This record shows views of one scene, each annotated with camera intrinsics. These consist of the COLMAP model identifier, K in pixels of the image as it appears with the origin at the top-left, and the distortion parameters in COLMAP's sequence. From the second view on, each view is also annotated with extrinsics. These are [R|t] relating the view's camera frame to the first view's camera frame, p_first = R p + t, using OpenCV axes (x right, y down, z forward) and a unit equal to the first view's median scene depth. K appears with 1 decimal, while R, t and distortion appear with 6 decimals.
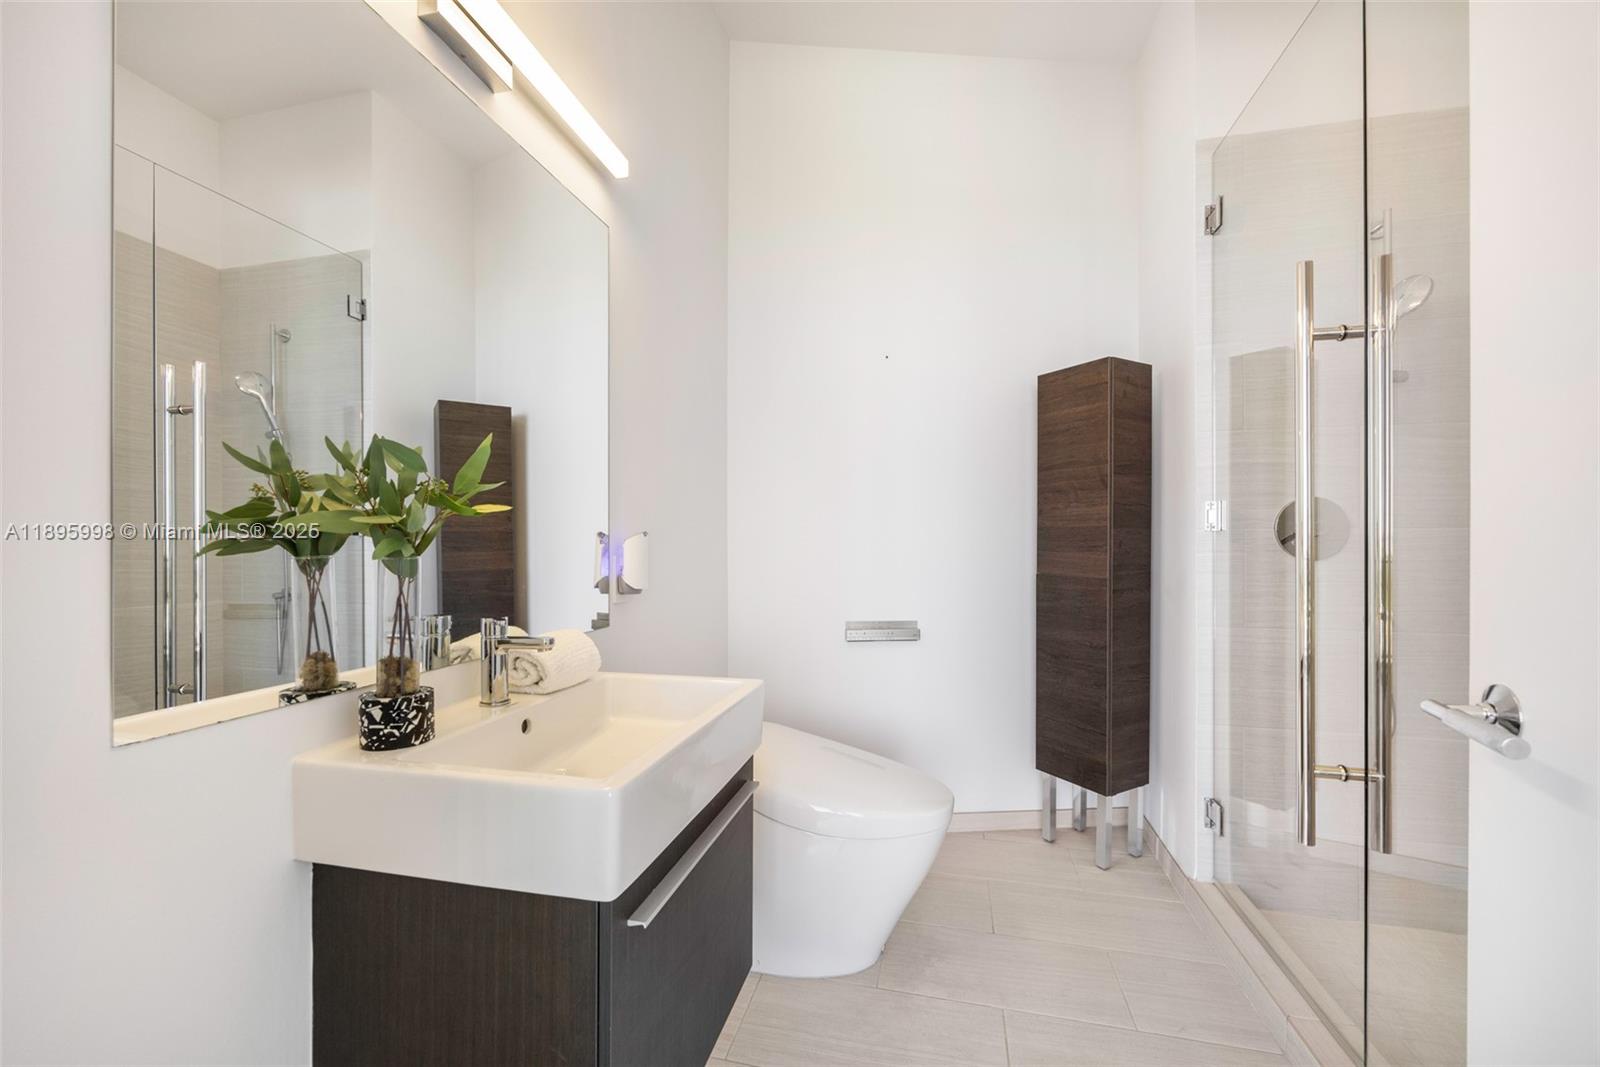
lens RADIAL K [[625.9, 0, 801.0], [0, 625.9, 536.9], [0, 0, 1]] dist [-0.002056, -0.000125]
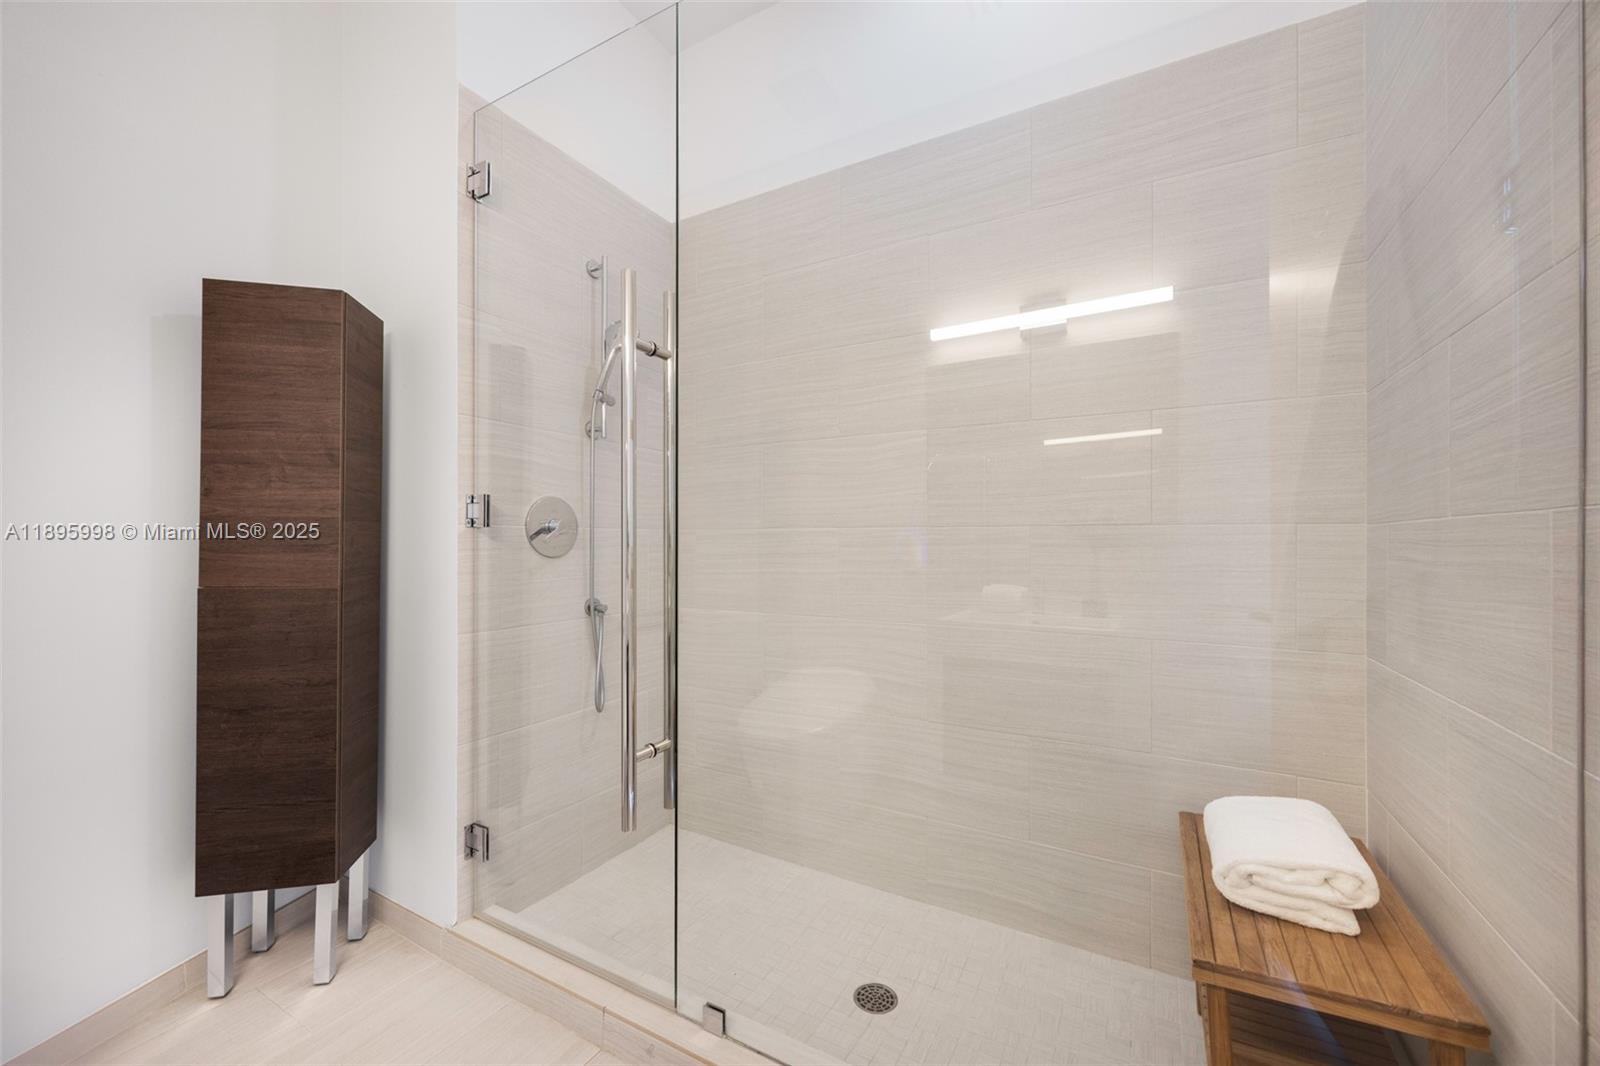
lens RADIAL K [[625.9, 0, 801.0], [0, 625.9, 536.4], [0, 0, 1]] dist [-0.002056, -0.000125]
pose [[0.275388, 0.005947, 0.961315, -0.069101], [-0.009894, 0.999945, -0.003351, 0.002060], [-0.961282, -0.008588, 0.275432, 0.257247]]
